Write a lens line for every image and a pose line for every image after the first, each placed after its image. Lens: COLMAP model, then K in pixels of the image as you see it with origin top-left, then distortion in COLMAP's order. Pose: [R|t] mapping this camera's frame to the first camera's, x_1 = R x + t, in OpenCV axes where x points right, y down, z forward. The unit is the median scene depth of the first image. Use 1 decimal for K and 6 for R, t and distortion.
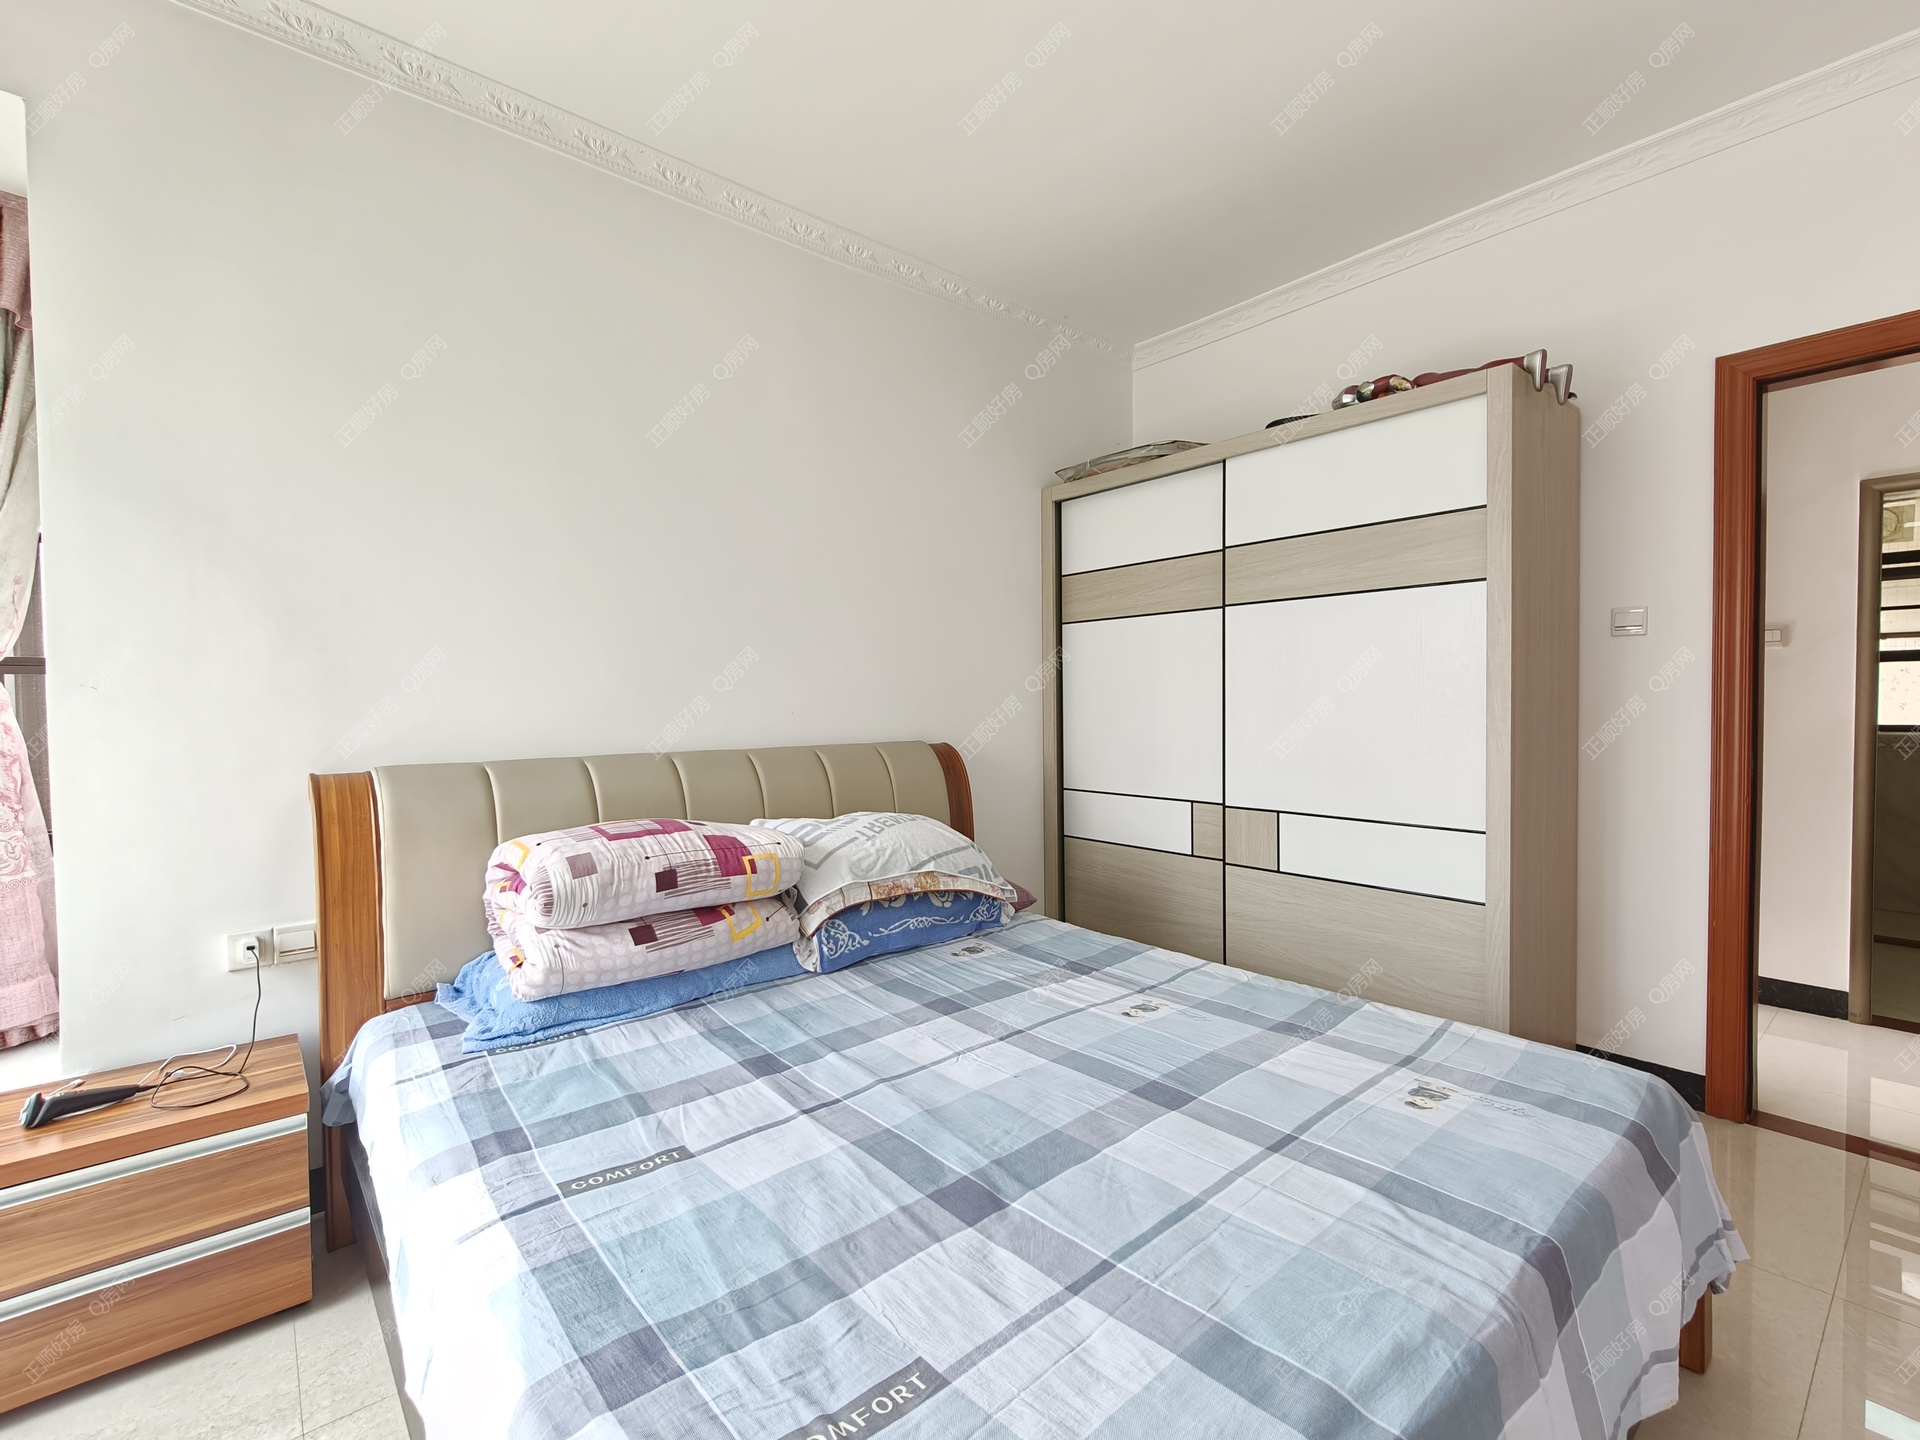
lens RADIAL K [[860.3, 0, 954.0], [0, 860.3, 720.1], [0, 0, 1]] dist [-0.001204, 0.002421]
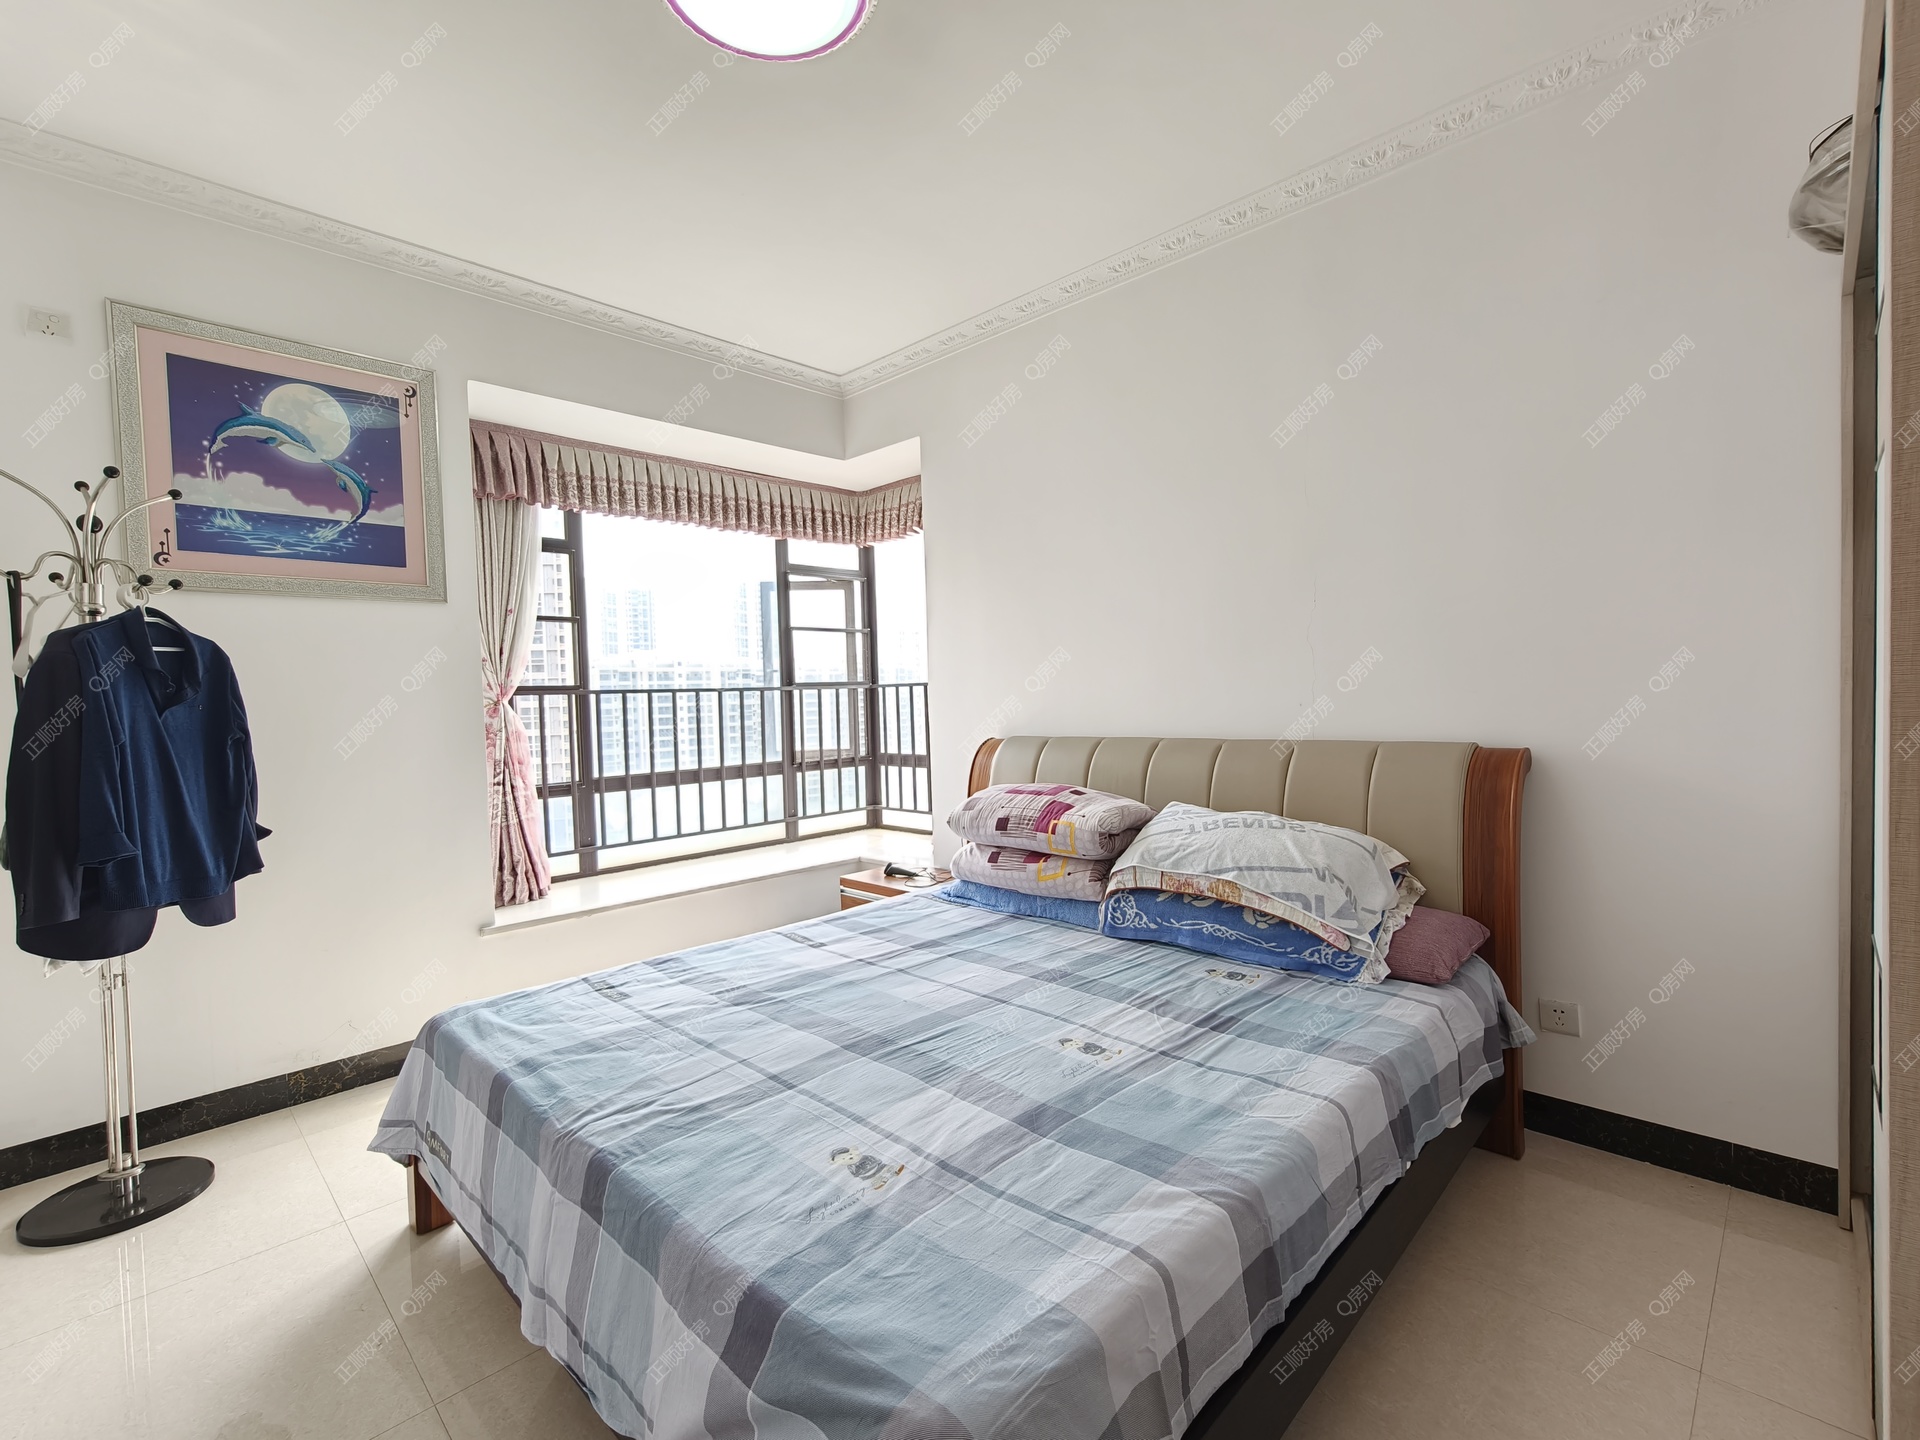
lens RADIAL K [[860.3, 0, 945.6], [0, 860.3, 720.5], [0, 0, 1]] dist [-0.001204, 0.002421]
pose [[0.078144, 0.032806, -0.996402, 1.060609], [0.007492, 0.999411, 0.033493, -0.037413], [0.996914, -0.010082, 0.077852, 0.760321]]
